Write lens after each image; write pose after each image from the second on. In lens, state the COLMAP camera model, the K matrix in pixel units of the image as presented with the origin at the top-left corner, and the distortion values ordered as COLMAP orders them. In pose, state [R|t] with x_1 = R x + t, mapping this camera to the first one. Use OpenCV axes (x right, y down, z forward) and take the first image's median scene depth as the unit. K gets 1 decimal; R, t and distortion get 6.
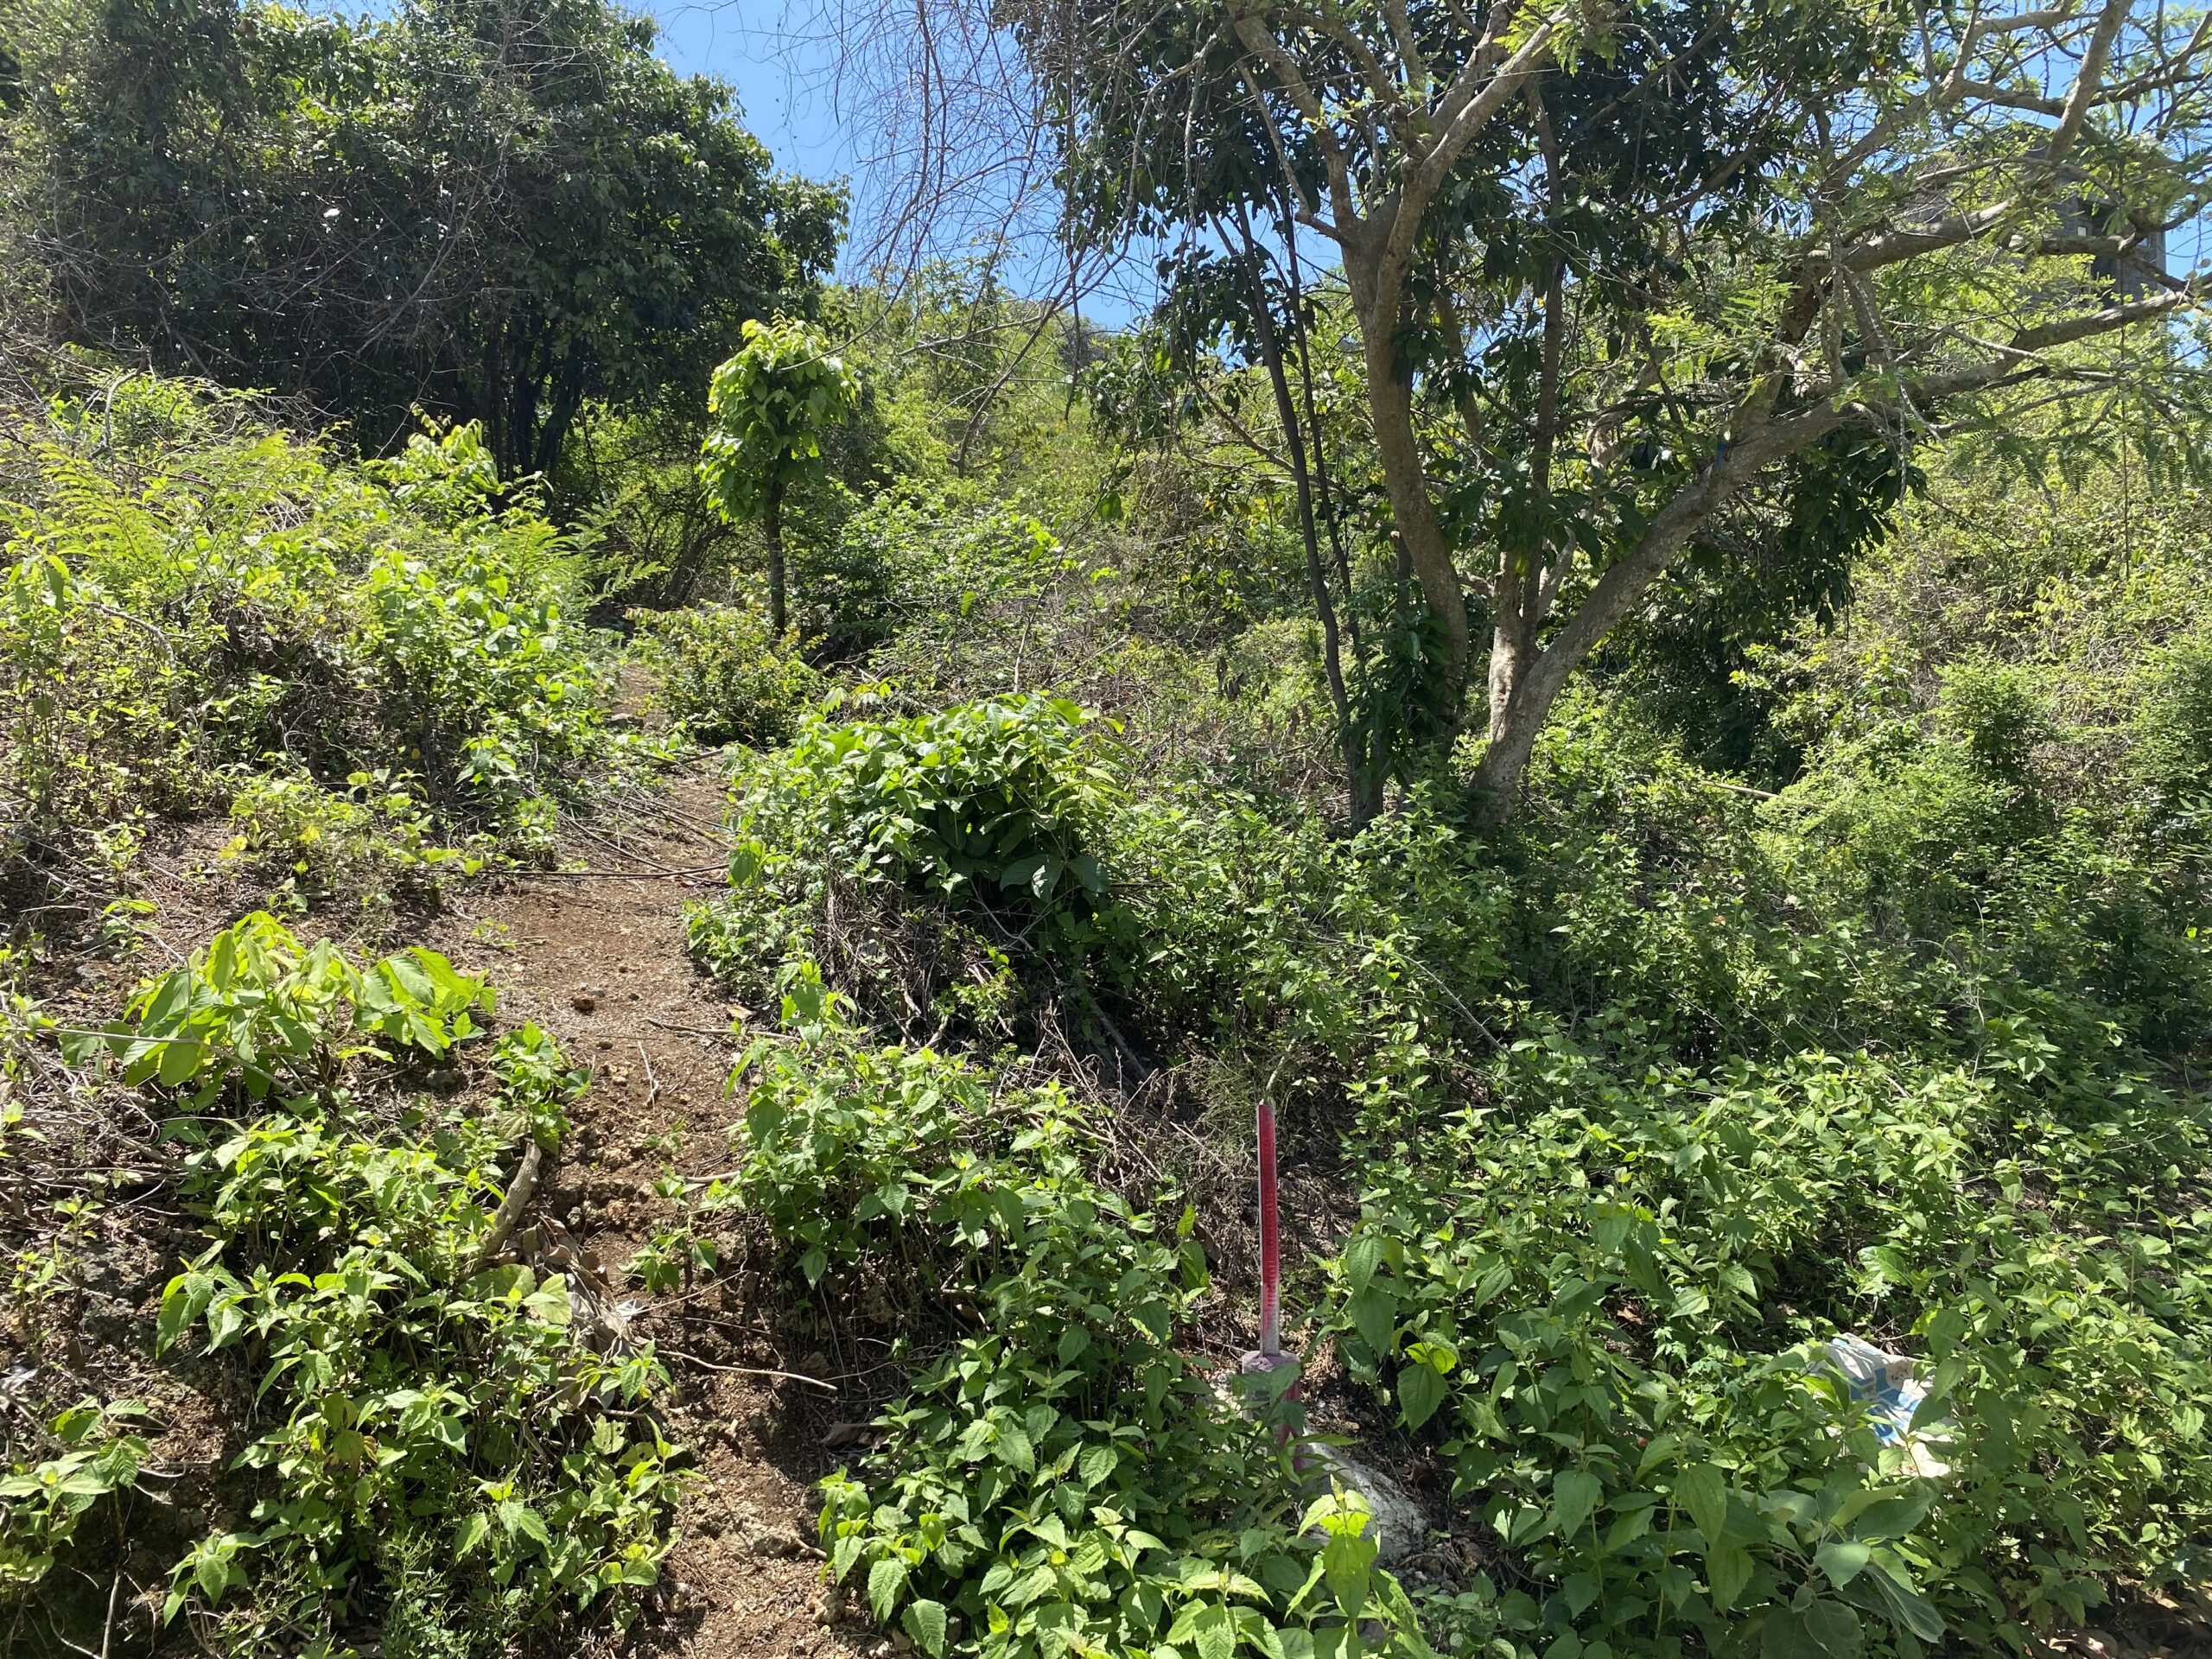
lens RADIAL K [[1673.4, 0, 1120.3], [0, 1673.4, 820.6], [0, 0, 1]] dist [0.032892, -0.048971]
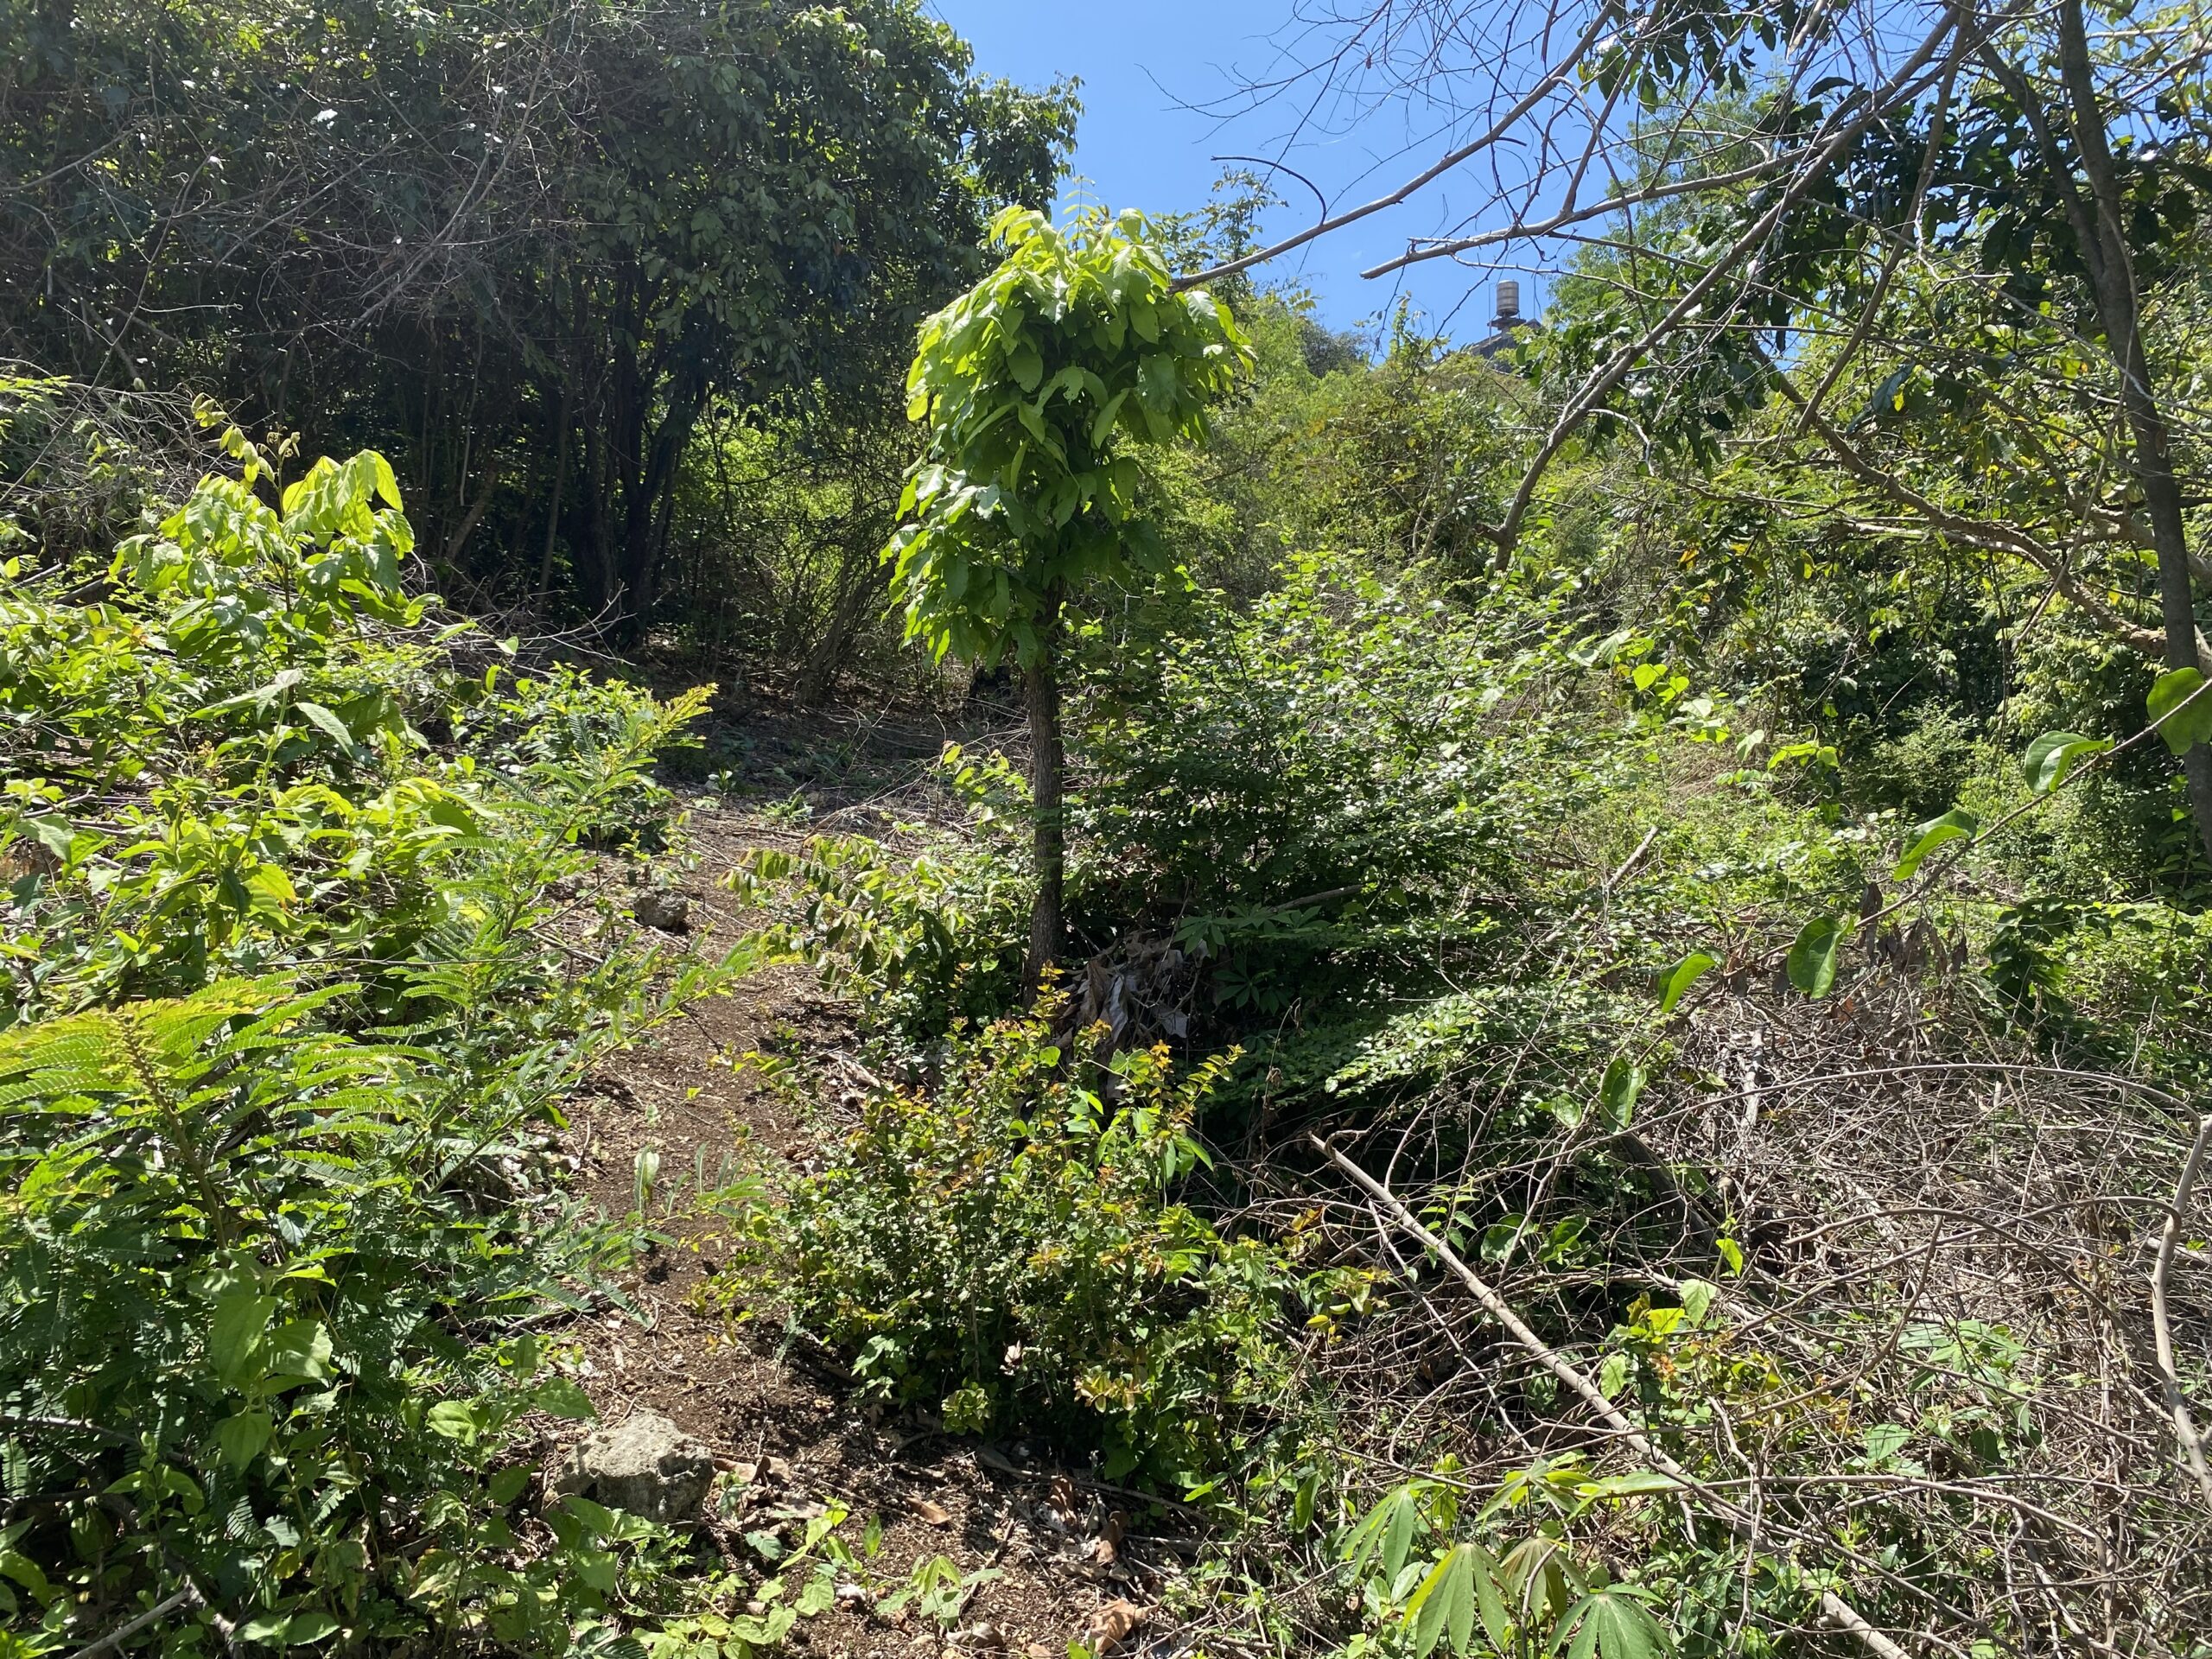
lens RADIAL K [[1673.4, 0, 1114.4], [0, 1673.4, 840.2], [0, 0, 1]] dist [0.032892, -0.048971]
pose [[0.996018, 0.018516, -0.087214, -0.283162], [-0.017536, 0.999774, 0.011994, -0.260210], [0.087416, -0.010416, 0.996117, 1.058581]]
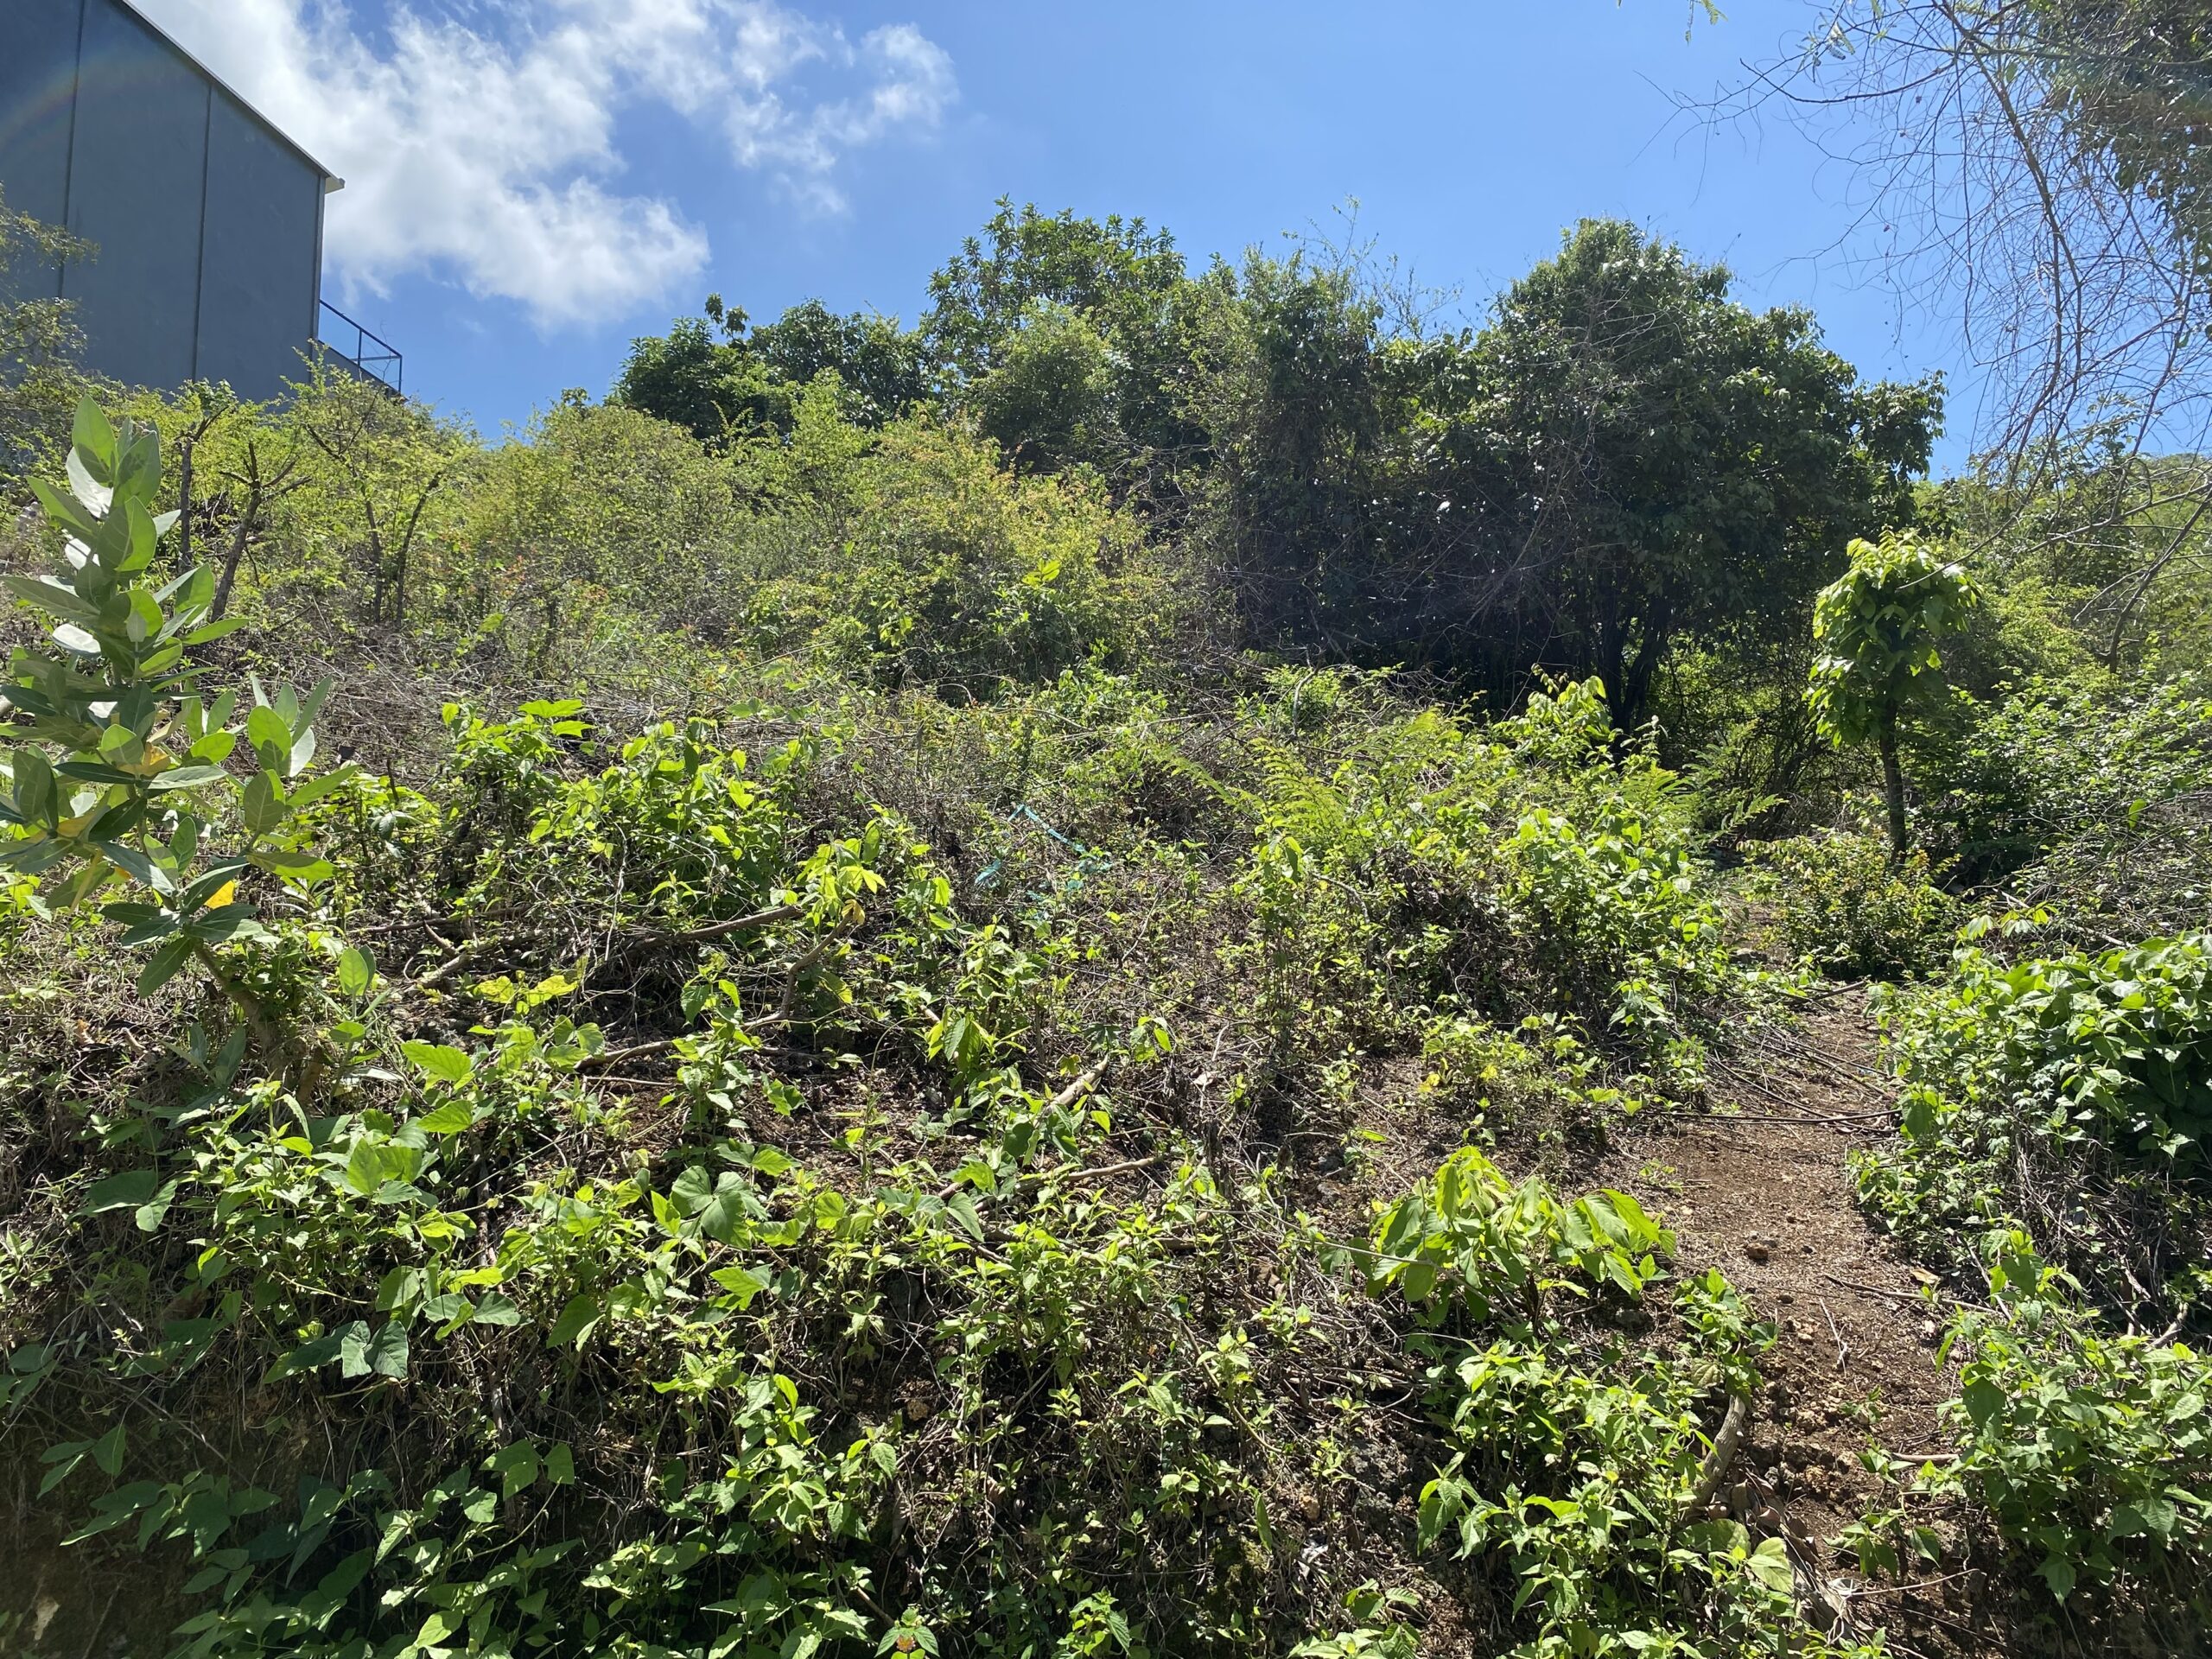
lens RADIAL K [[1673.4, 0, 1129.3], [0, 1673.4, 825.1], [0, 0, 1]] dist [0.032892, -0.048971]
pose [[0.817364, -0.063145, -0.572651, -0.028829], [-0.011351, 0.992017, -0.125590, -0.010196], [0.576010, 0.109153, 0.810123, -0.037725]]
